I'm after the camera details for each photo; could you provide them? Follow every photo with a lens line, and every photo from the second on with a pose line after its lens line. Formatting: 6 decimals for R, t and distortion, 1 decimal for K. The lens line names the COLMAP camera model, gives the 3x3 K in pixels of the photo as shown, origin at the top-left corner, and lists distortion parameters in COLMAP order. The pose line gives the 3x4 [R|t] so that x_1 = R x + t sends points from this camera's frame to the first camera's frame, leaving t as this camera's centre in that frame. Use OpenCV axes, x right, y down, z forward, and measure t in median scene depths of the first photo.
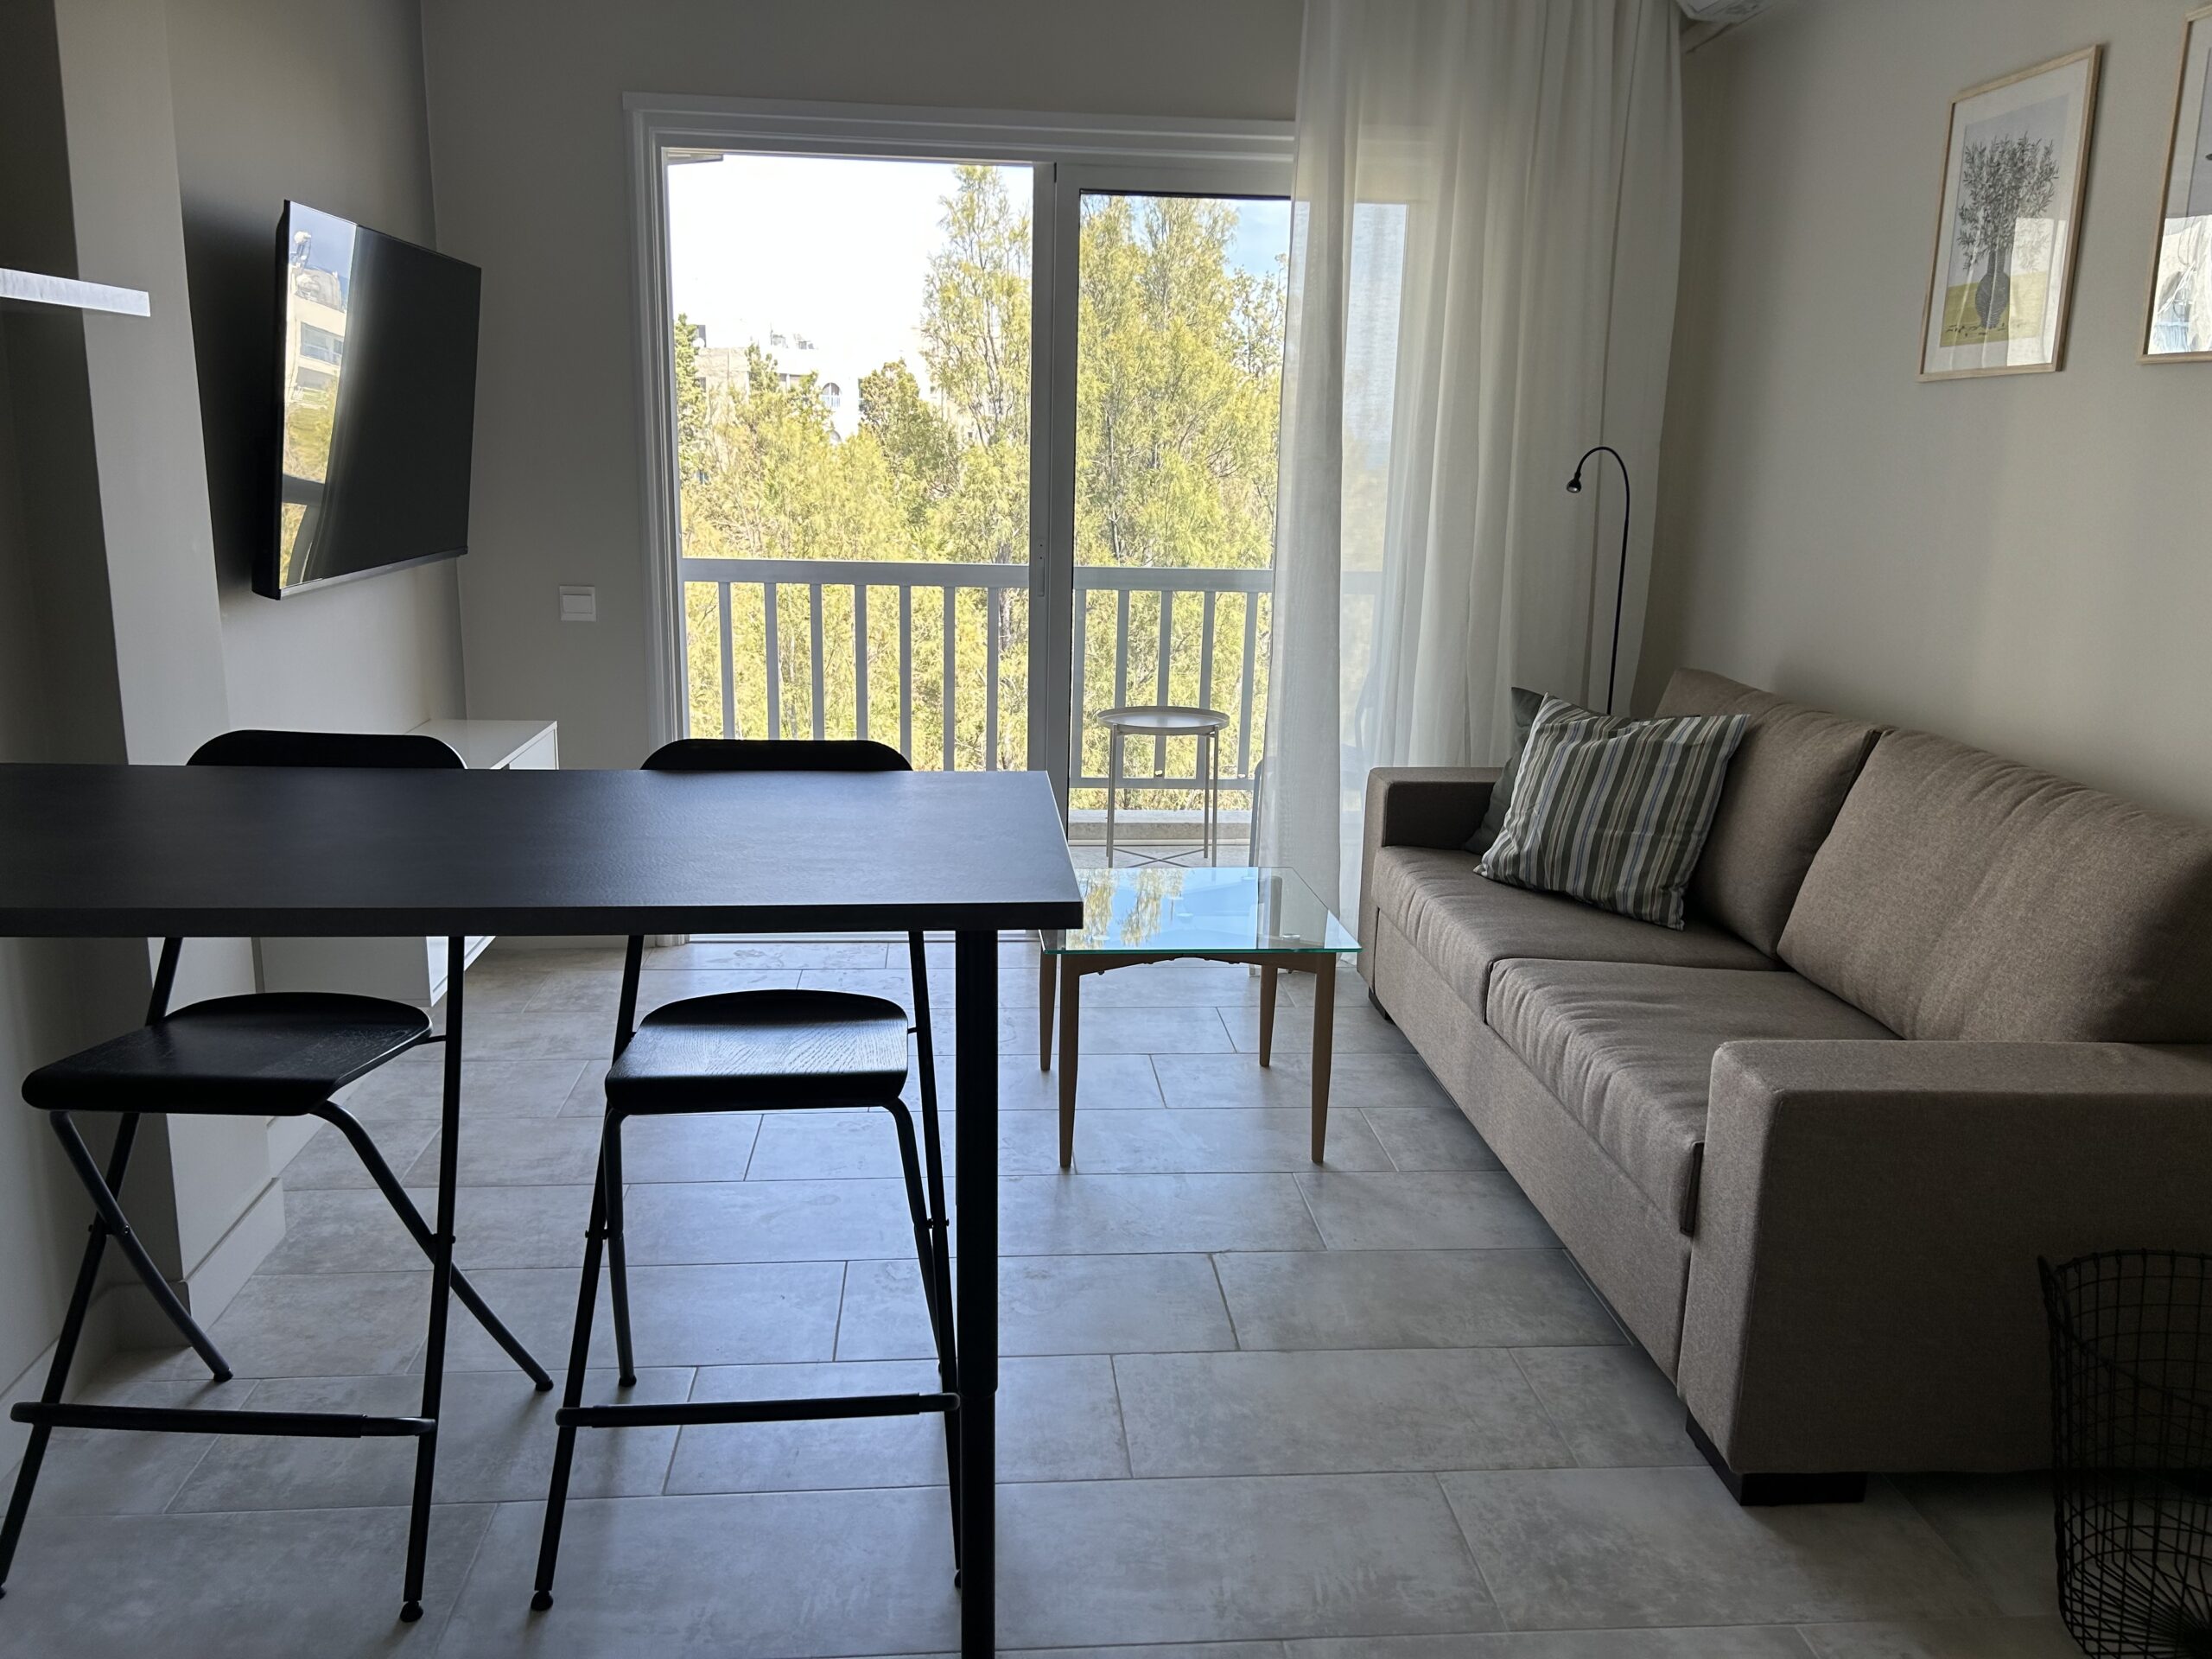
lens RADIAL K [[1647.8, 0, 1106.0], [0, 1647.8, 829.5], [0, 0, 1]] dist [0.021965, -0.049718]
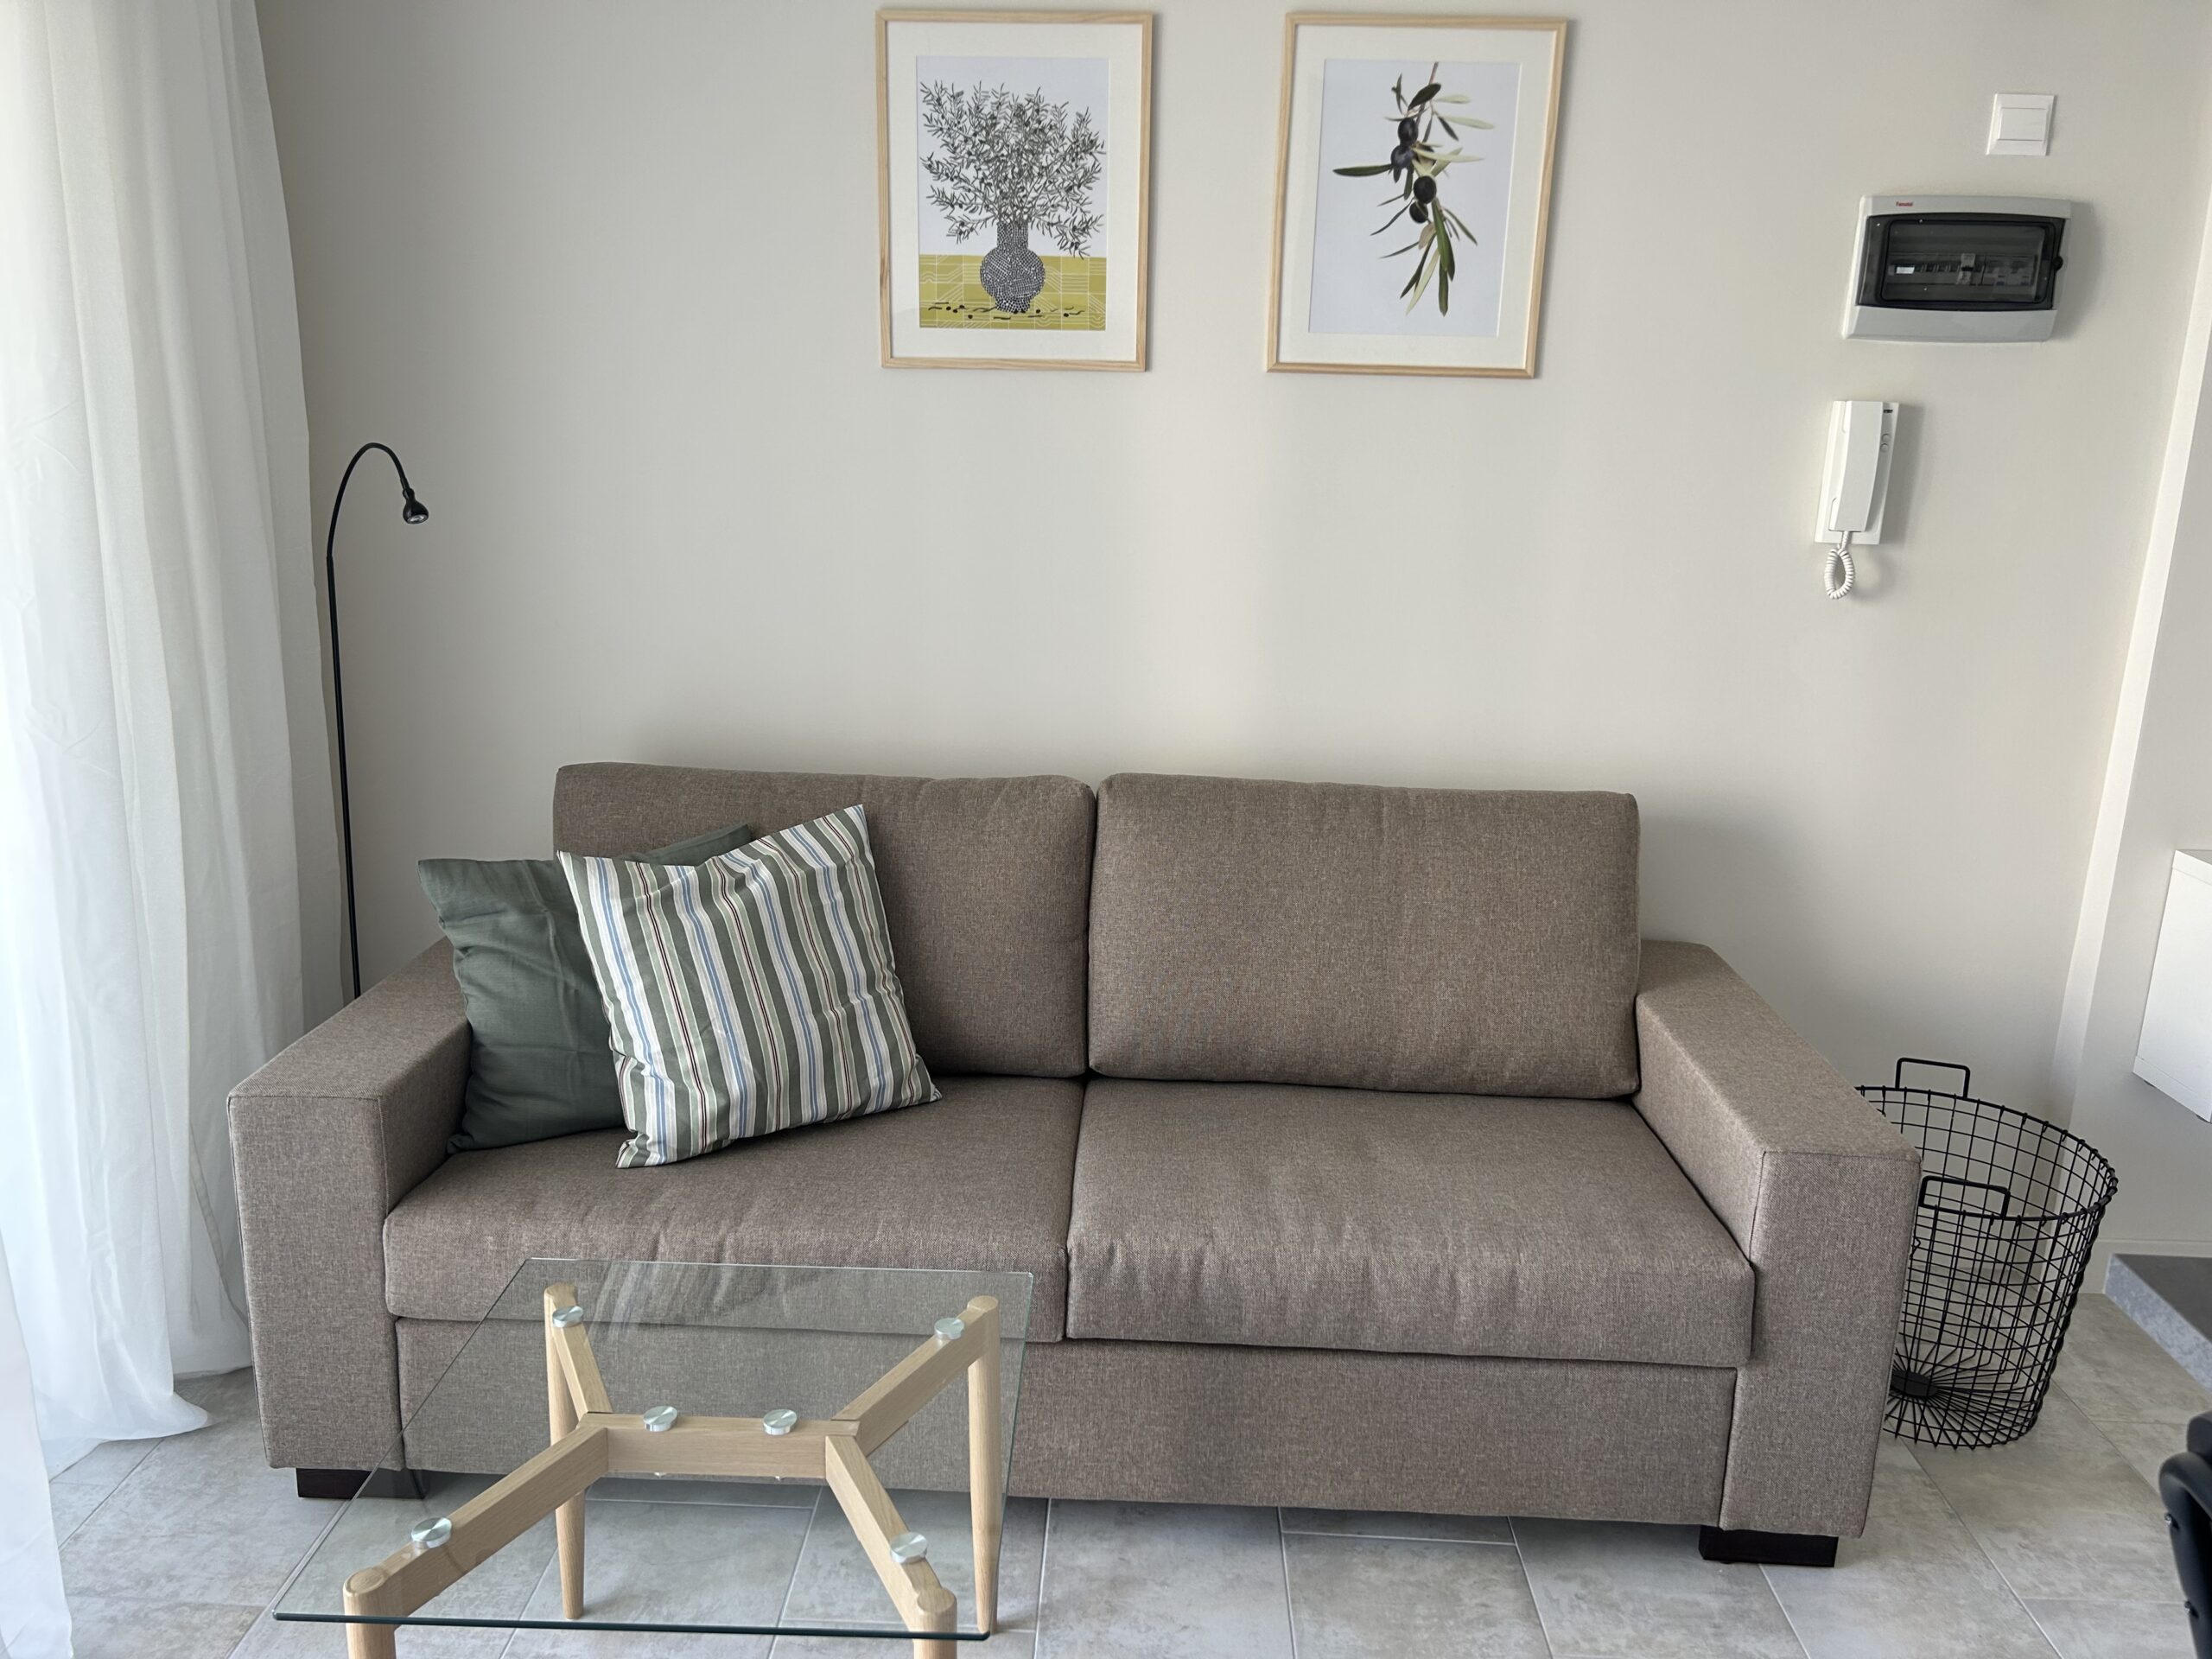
lens RADIAL K [[1647.8, 0, 1106.0], [0, 1647.8, 829.5], [0, 0, 1]] dist [0.021965, -0.049718]
pose [[0.118468, -0.262691, 0.957580, -0.332286], [0.204178, 0.950207, 0.235408, -0.216963], [-0.971739, 0.167629, 0.166205, 0.772180]]
